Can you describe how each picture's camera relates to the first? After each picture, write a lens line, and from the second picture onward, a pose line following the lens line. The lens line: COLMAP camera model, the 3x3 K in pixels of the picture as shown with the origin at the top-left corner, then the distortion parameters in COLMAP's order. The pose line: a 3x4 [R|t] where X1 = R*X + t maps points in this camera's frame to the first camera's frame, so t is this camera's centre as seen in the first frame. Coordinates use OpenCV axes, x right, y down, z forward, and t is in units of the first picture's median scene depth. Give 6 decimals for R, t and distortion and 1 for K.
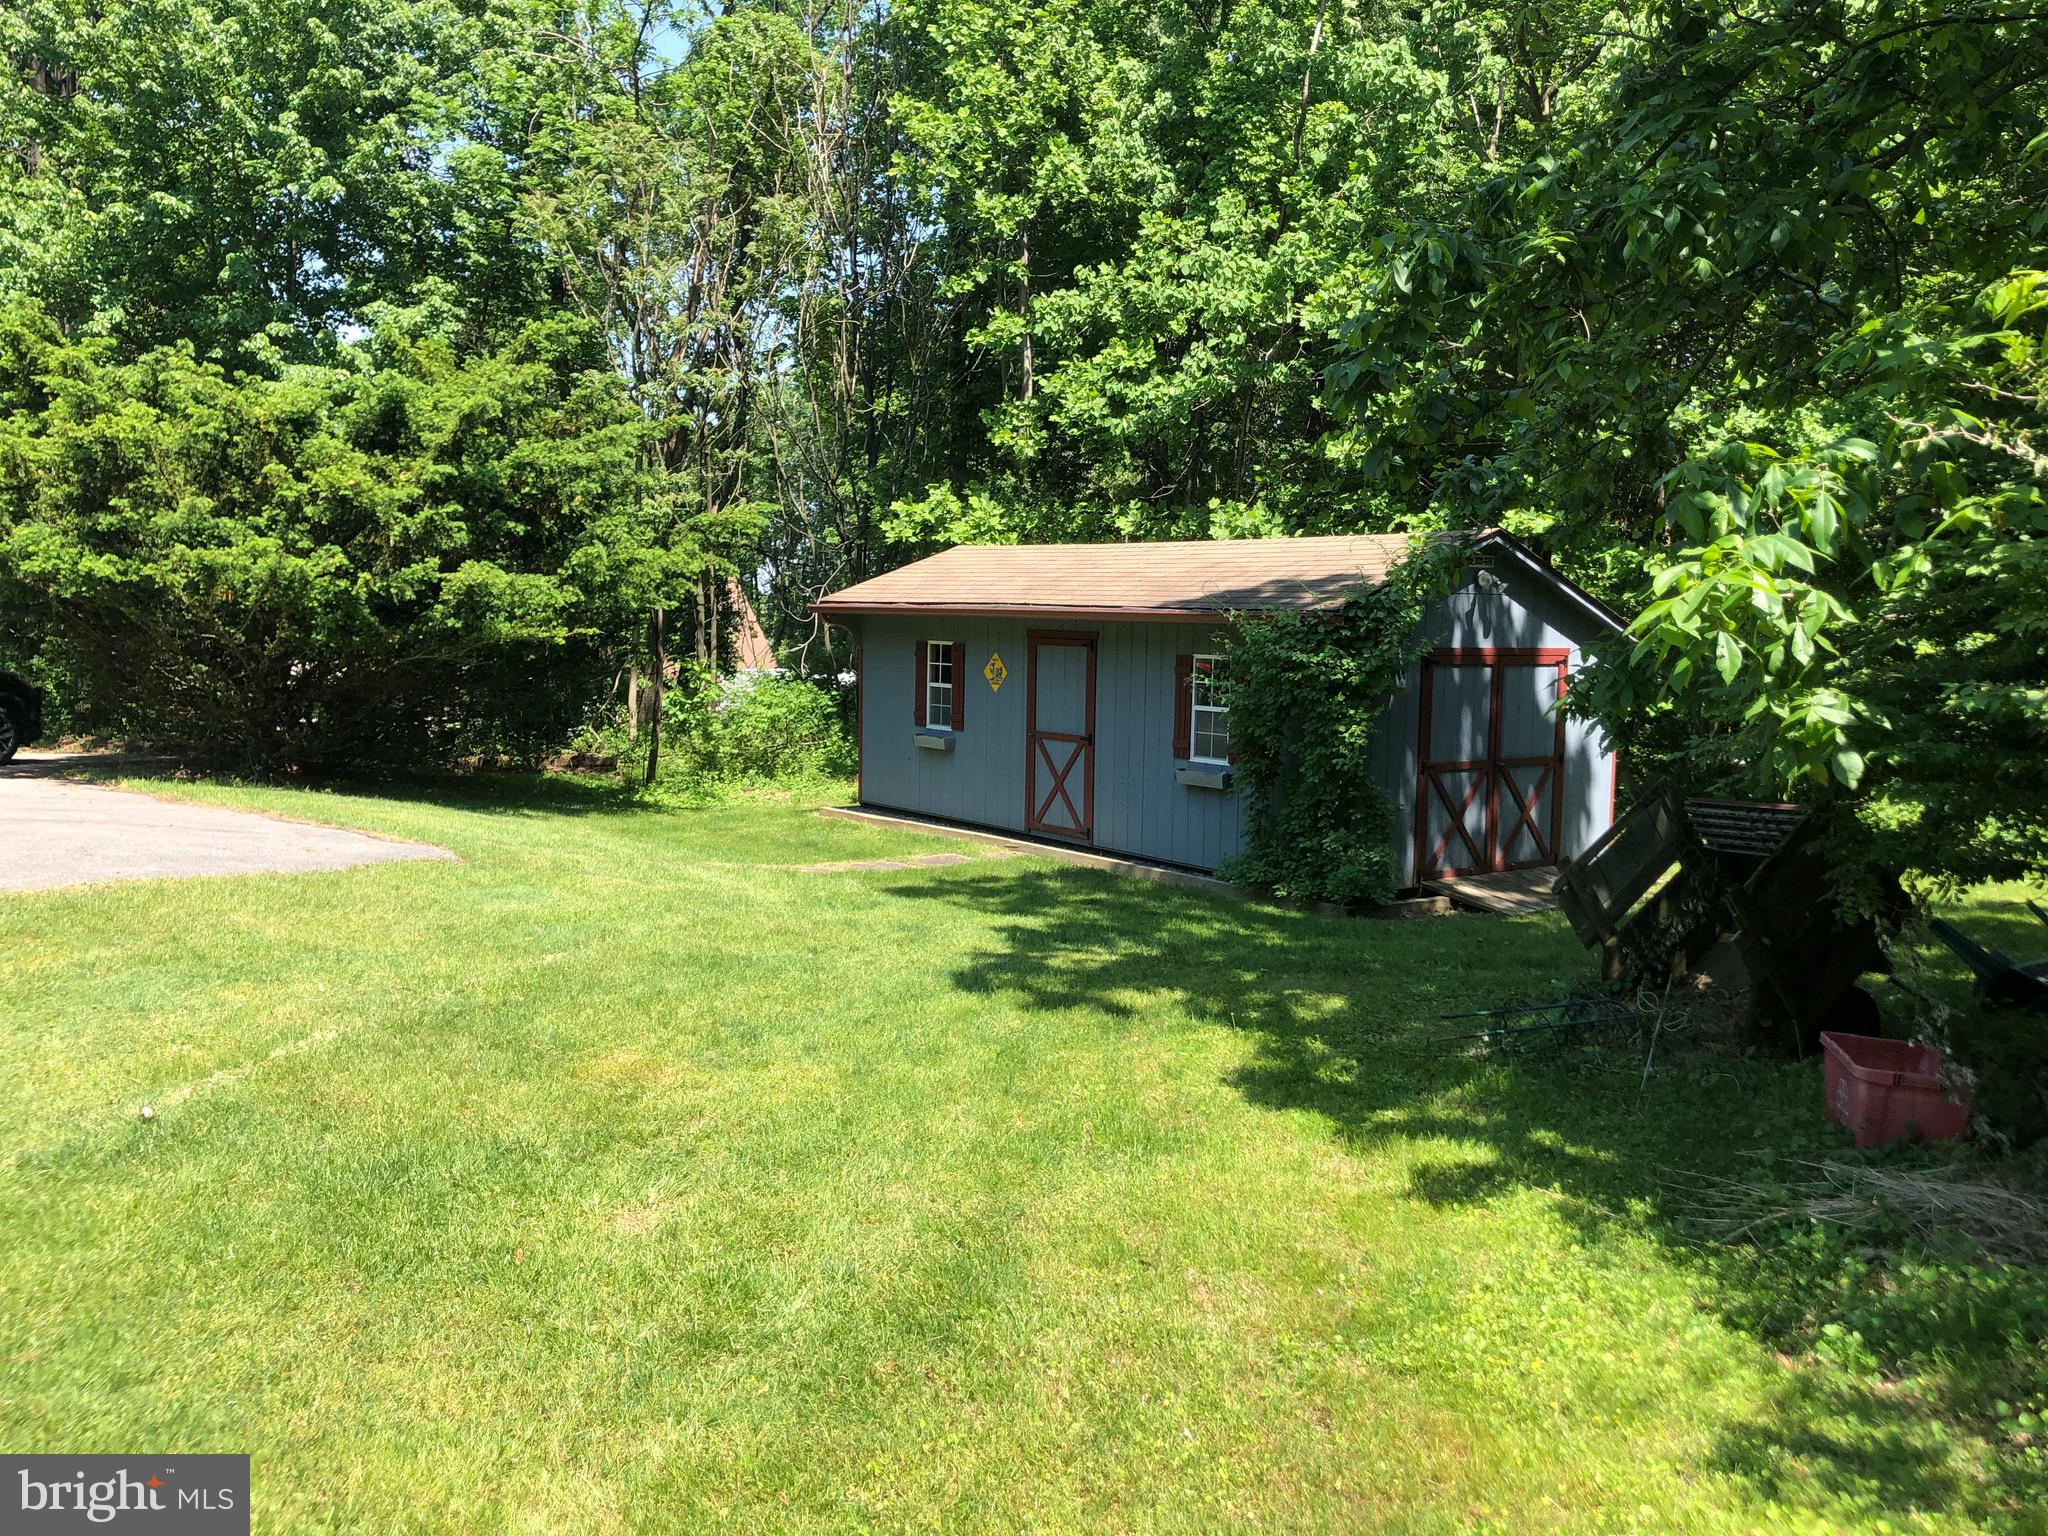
lens RADIAL K [[1675.8, 0, 1024.0], [0, 1675.8, 768.0], [0, 0, 1]] dist [0.110707, -0.133177]
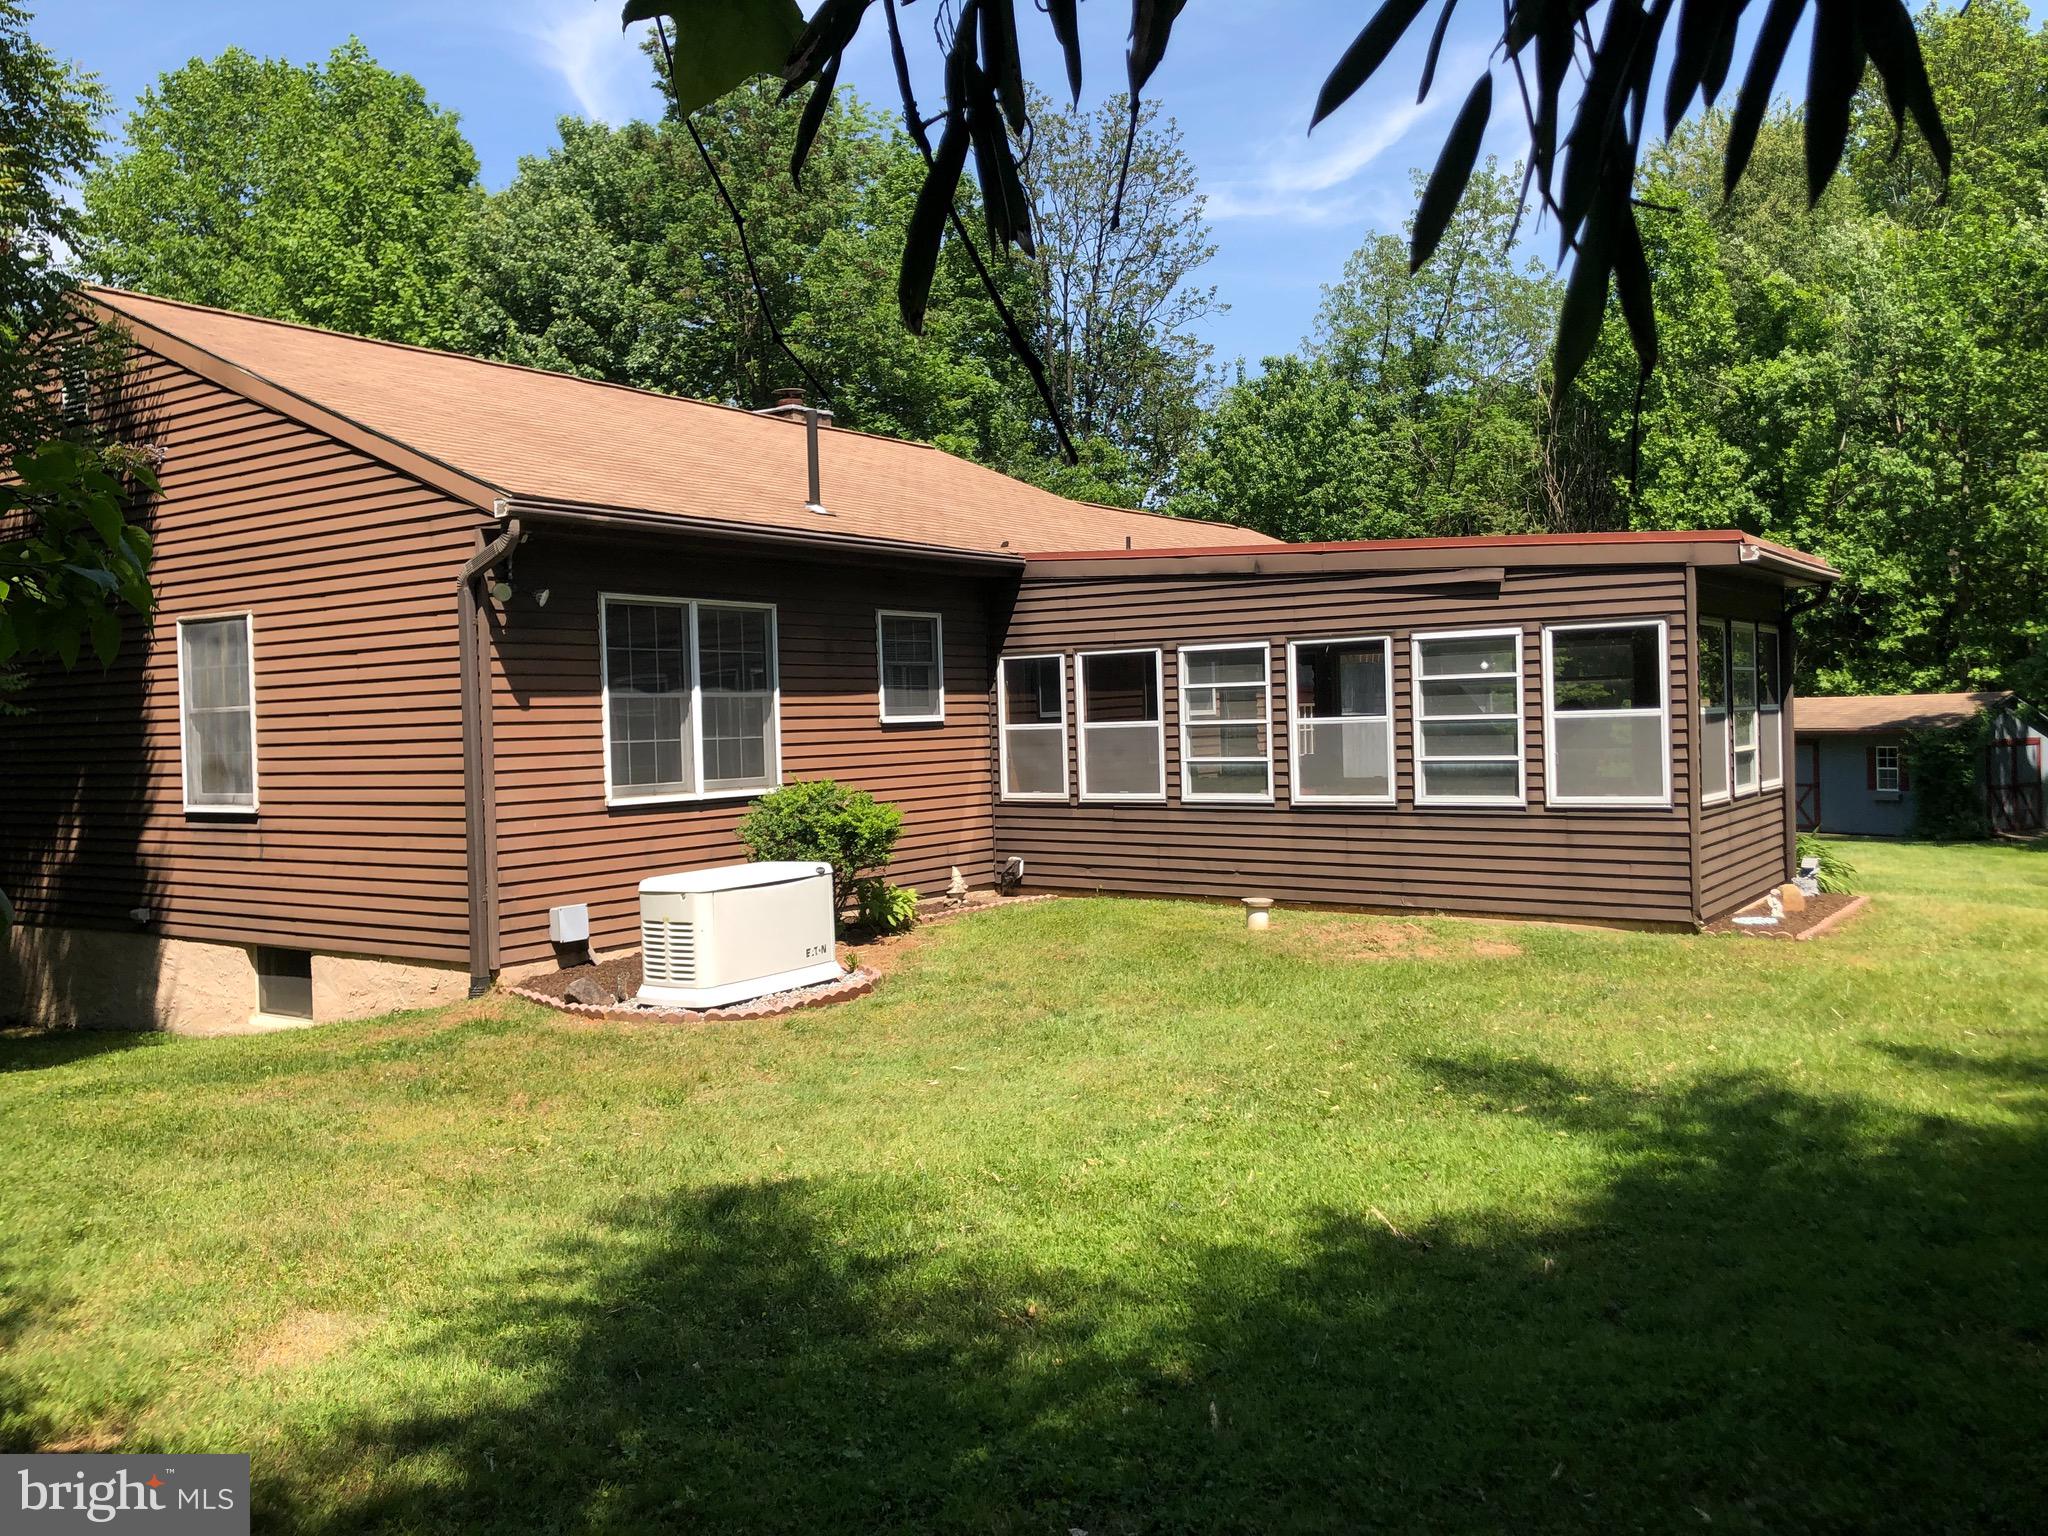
lens RADIAL K [[1675.8, 0, 1024.0], [0, 1675.8, 768.0], [0, 0, 1]] dist [0.110707, -0.133177]
pose [[0.992810, -0.047428, -0.109903, -0.657677], [0.040887, 0.997298, -0.061028, 0.048350], [0.112501, 0.056095, 0.992067, -1.225233]]
